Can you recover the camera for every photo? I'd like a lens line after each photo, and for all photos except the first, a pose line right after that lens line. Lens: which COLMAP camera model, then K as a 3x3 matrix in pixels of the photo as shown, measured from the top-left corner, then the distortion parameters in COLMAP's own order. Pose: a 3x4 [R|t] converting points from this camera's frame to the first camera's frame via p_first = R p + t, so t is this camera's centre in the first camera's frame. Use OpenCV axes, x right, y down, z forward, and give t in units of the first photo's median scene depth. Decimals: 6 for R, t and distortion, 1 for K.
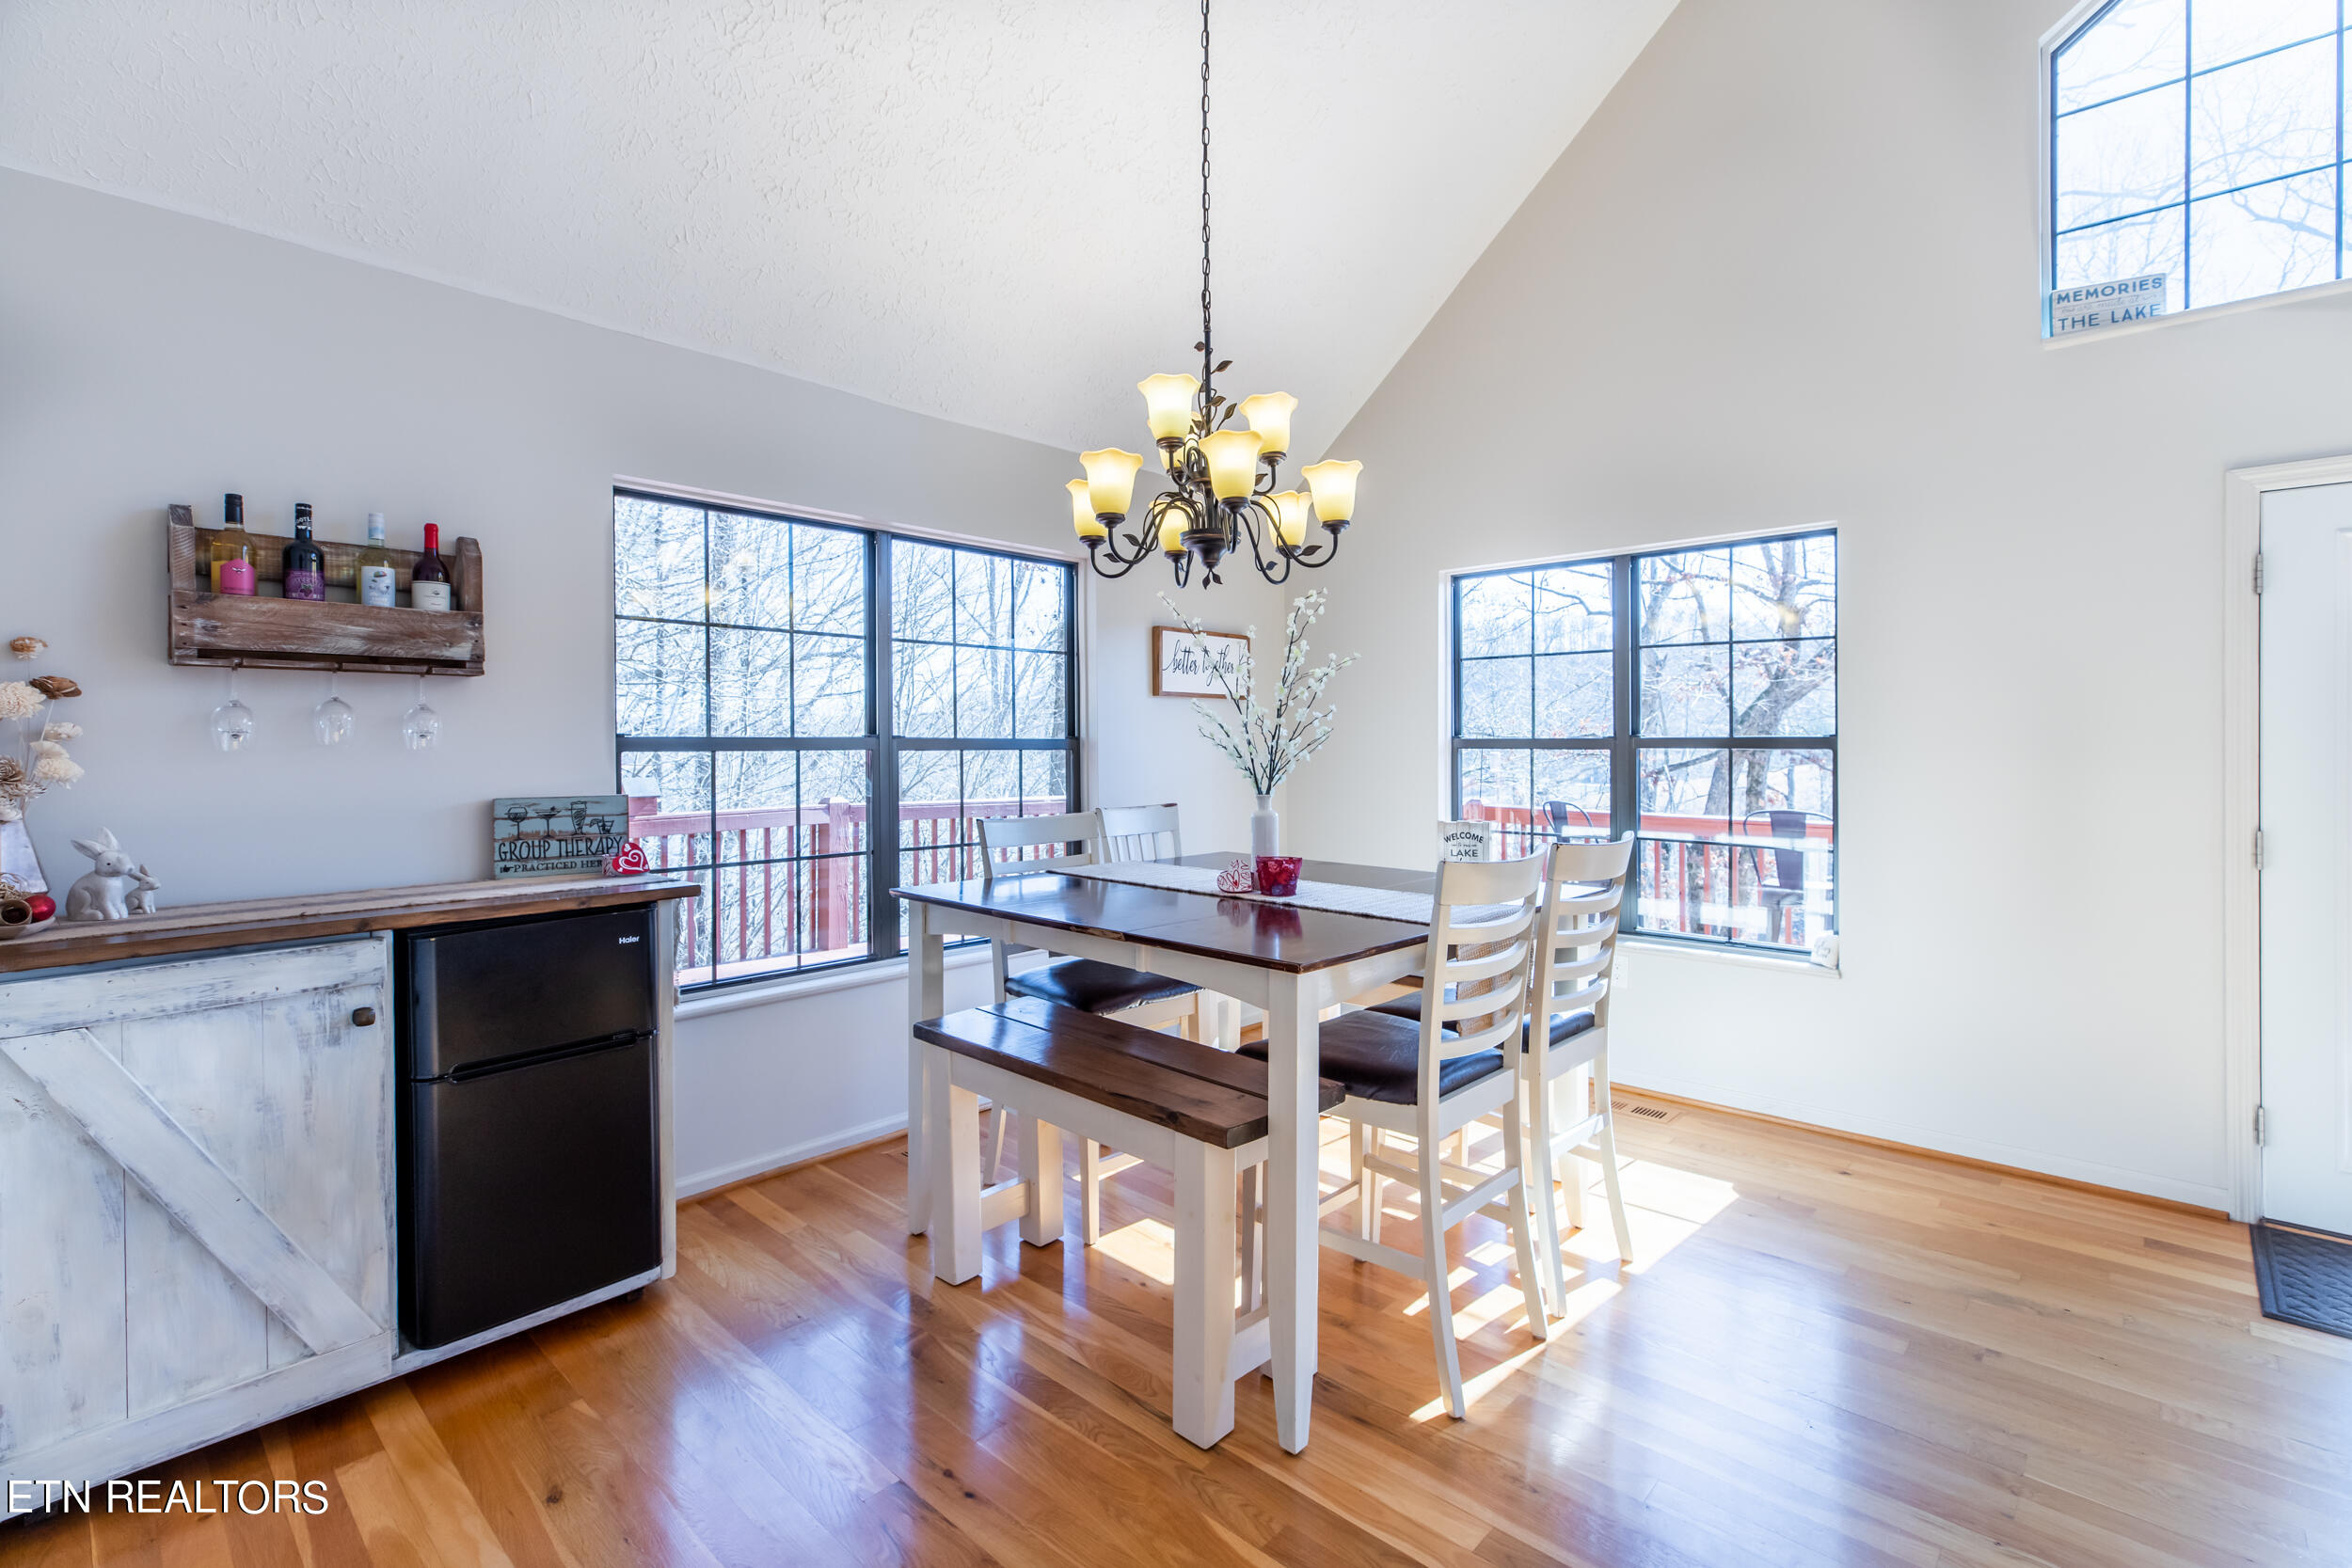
lens RADIAL K [[1066.7, 0, 1173.6], [0, 1066.7, 741.1], [0, 0, 1]] dist [0.005871, -0.000323]
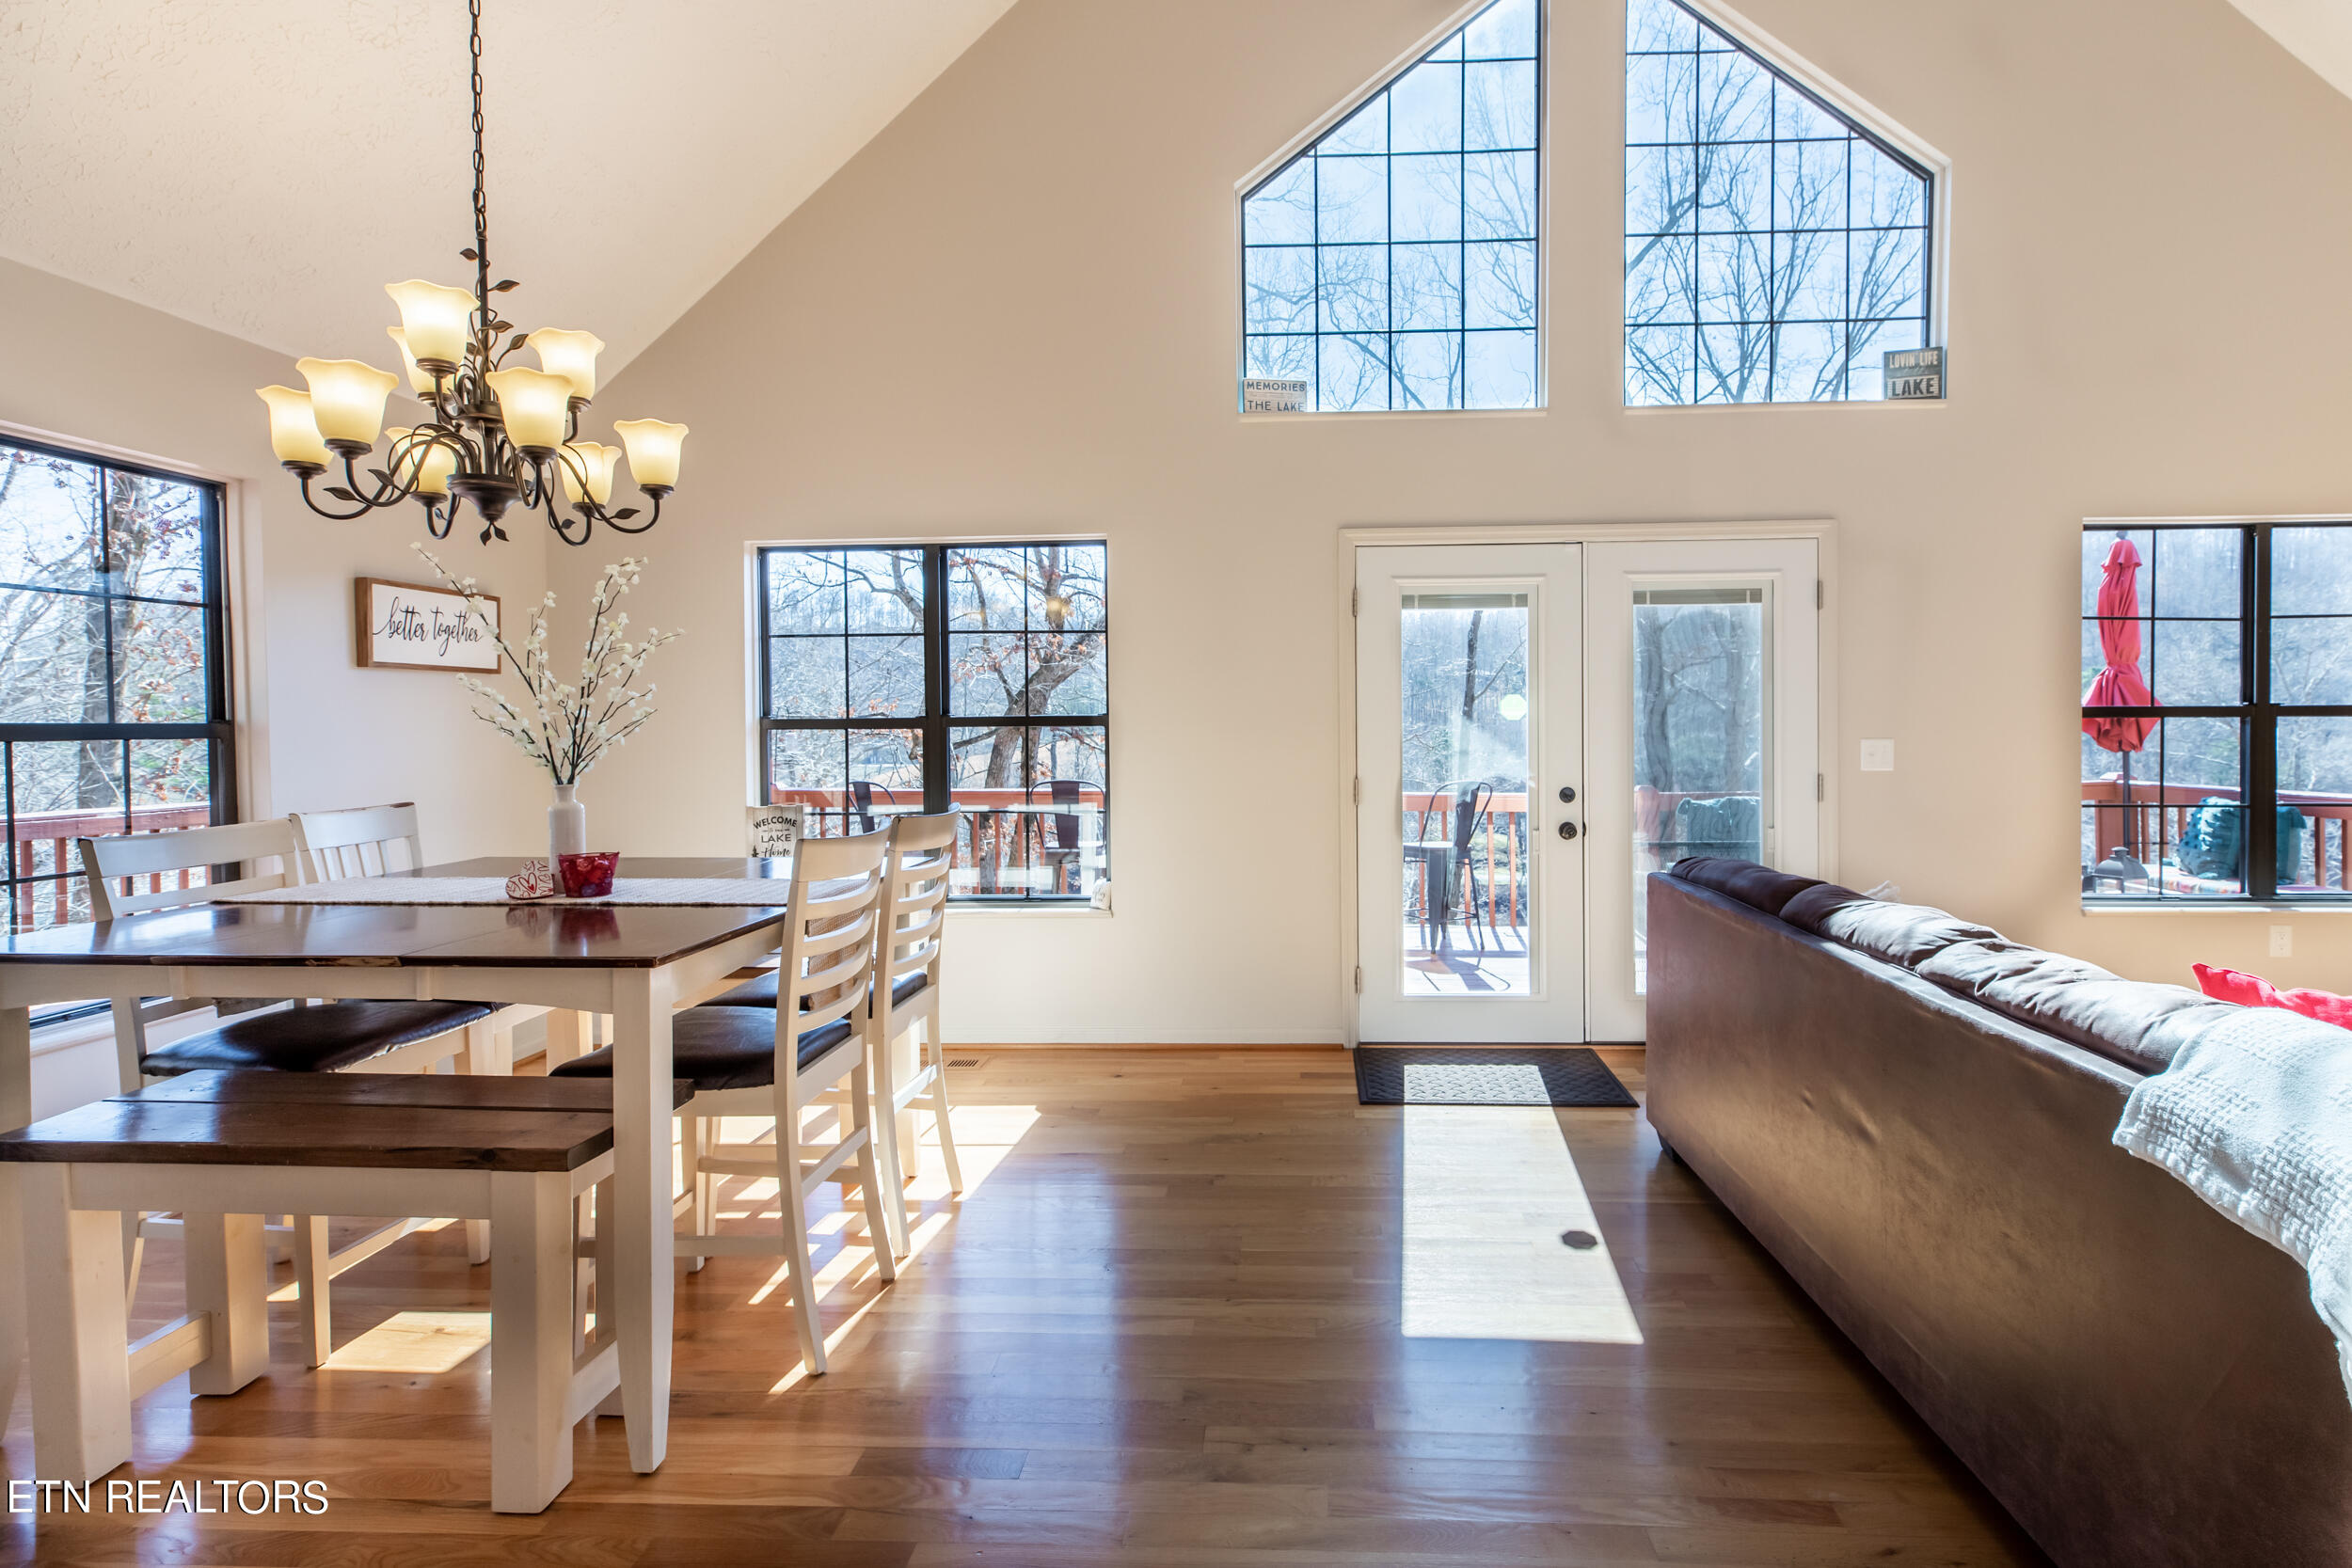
lens RADIAL K [[1115.8, 0, 1249.9], [0, 1115.8, 736.1], [0, 0, 1]] dist [0.001115, 0.000100]
pose [[0.765250, -0.015992, 0.643535, -0.076017], [0.007204, 0.999842, 0.016279, -0.000733], [-0.643693, -0.007821, 0.765244, -0.069271]]
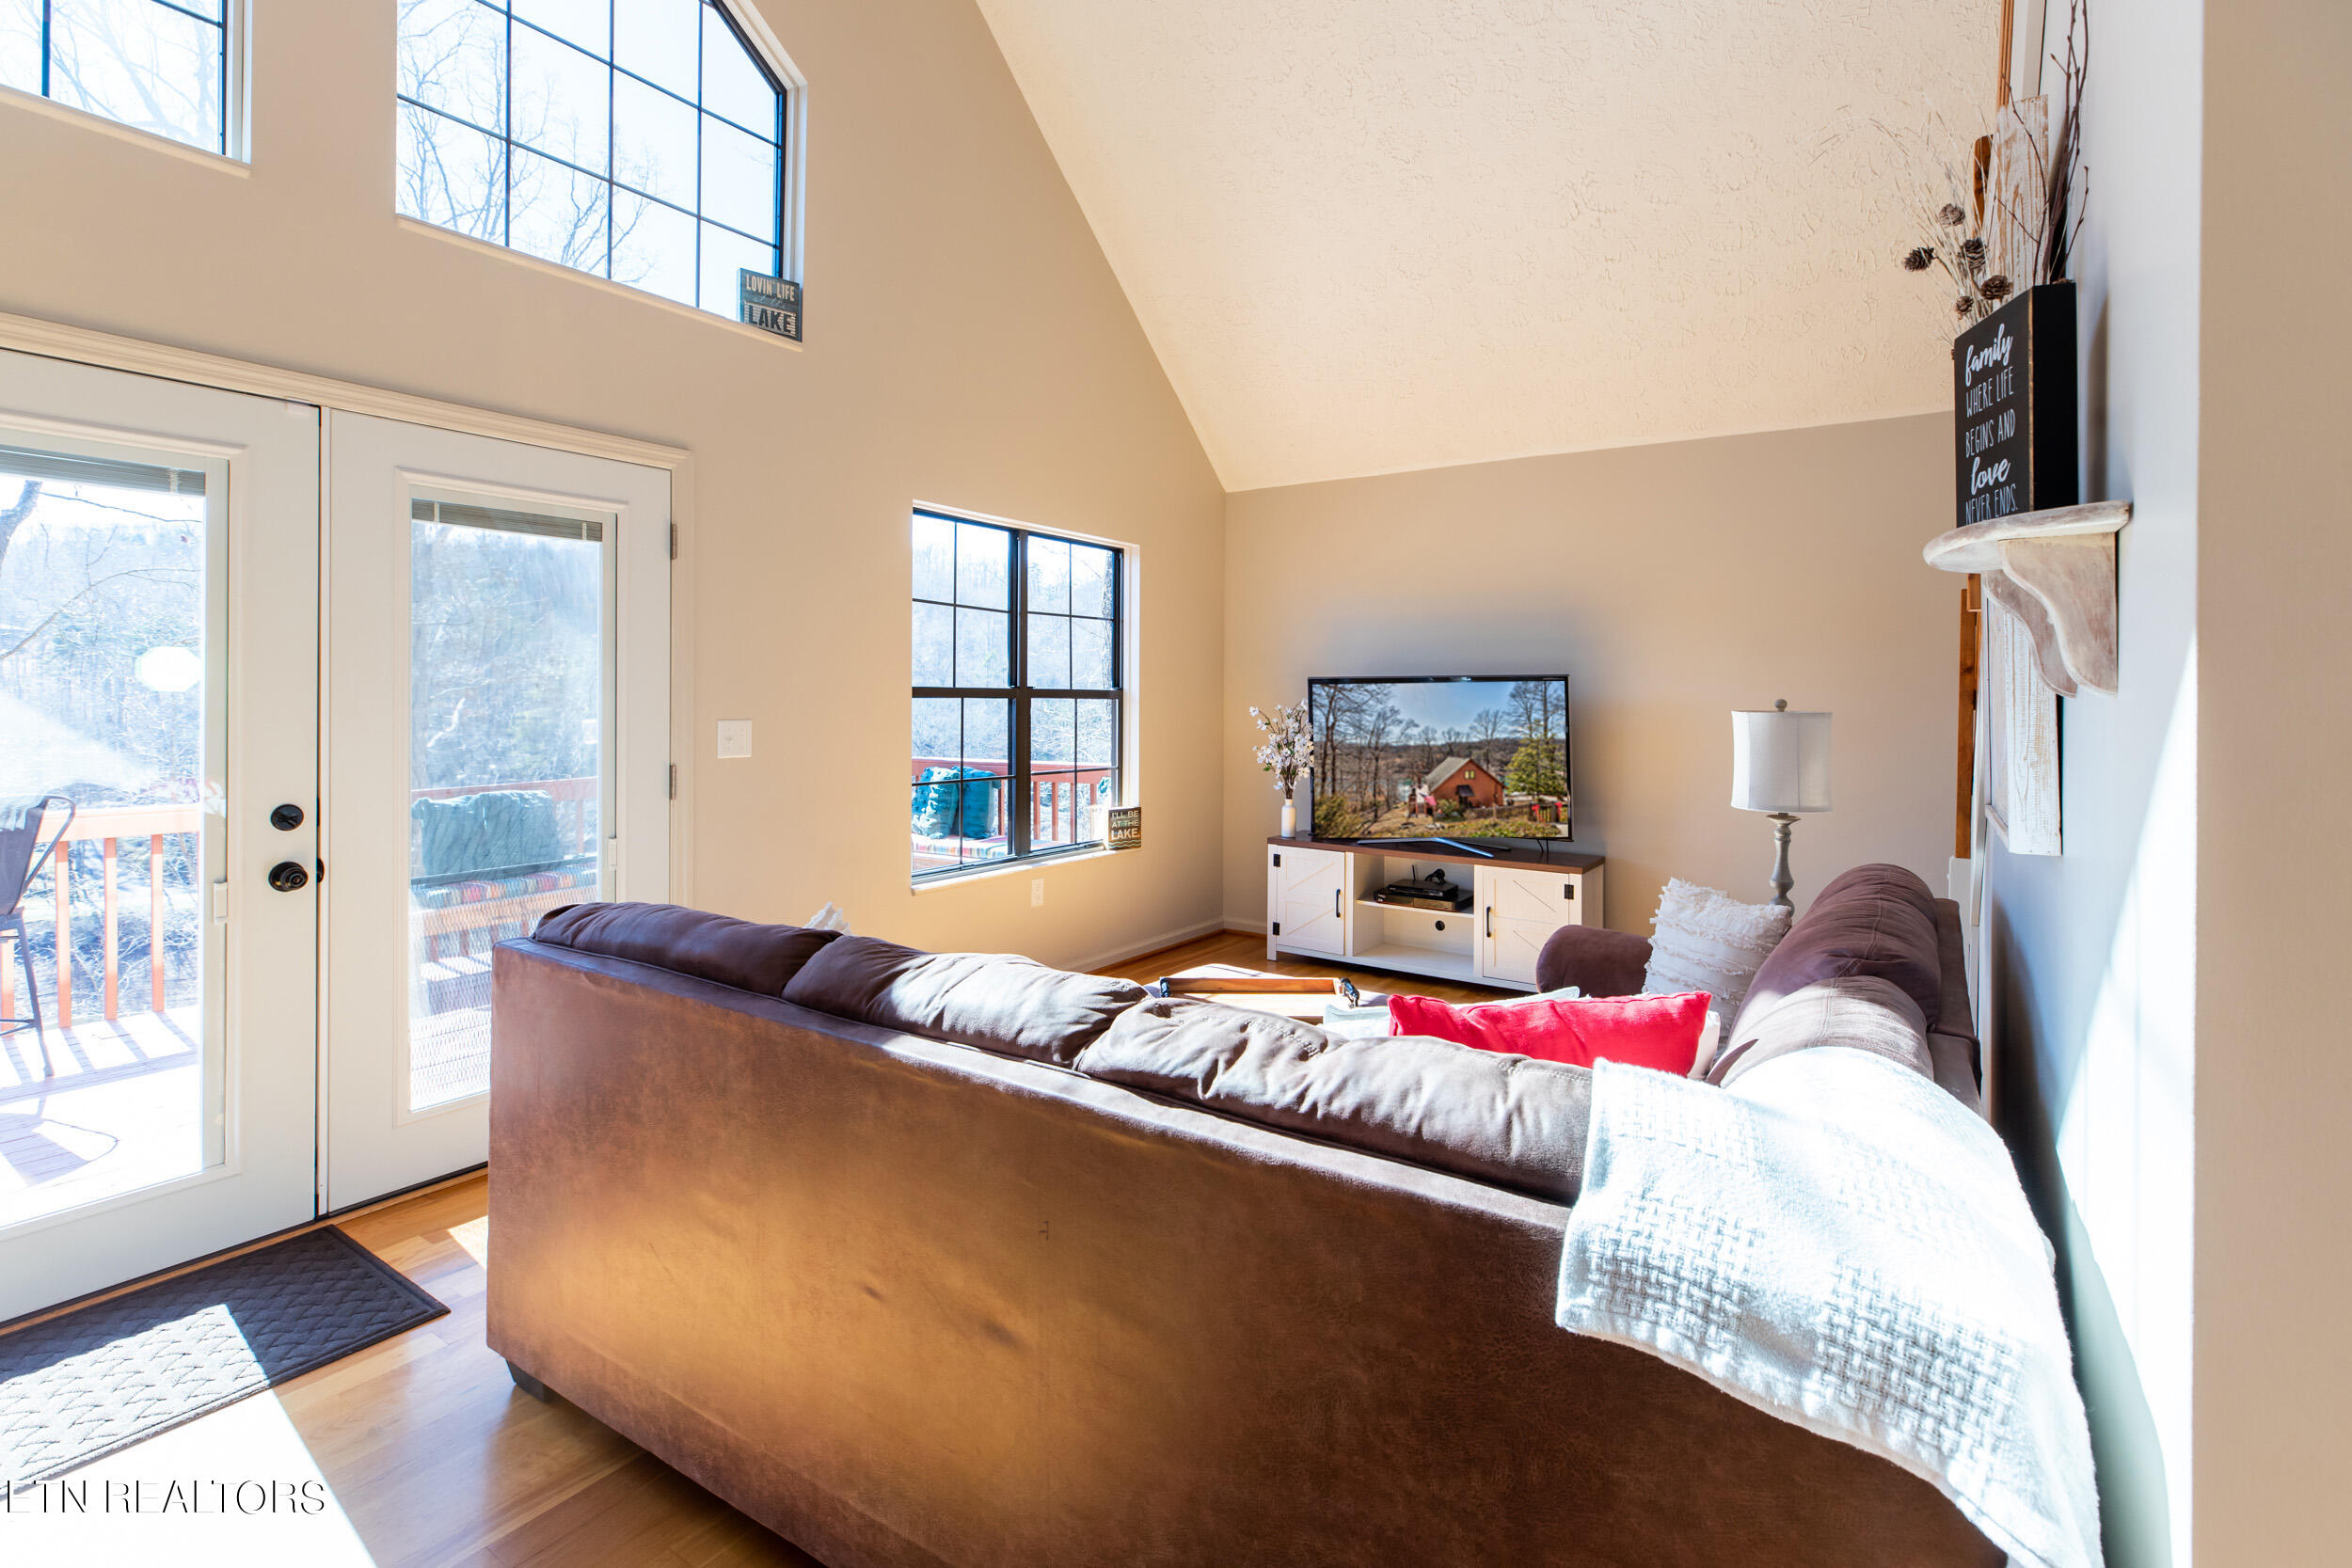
lens RADIAL K [[1090.4, 0, 1164.5], [0, 1090.4, 699.0], [0, 0, 1]] dist [0.009426, -0.000254]
pose [[-0.148780, -0.003282, 0.988865, 0.236989], [-0.007854, 0.999967, 0.002137, 0.002777], [-0.988839, -0.007448, -0.148801, 0.240178]]
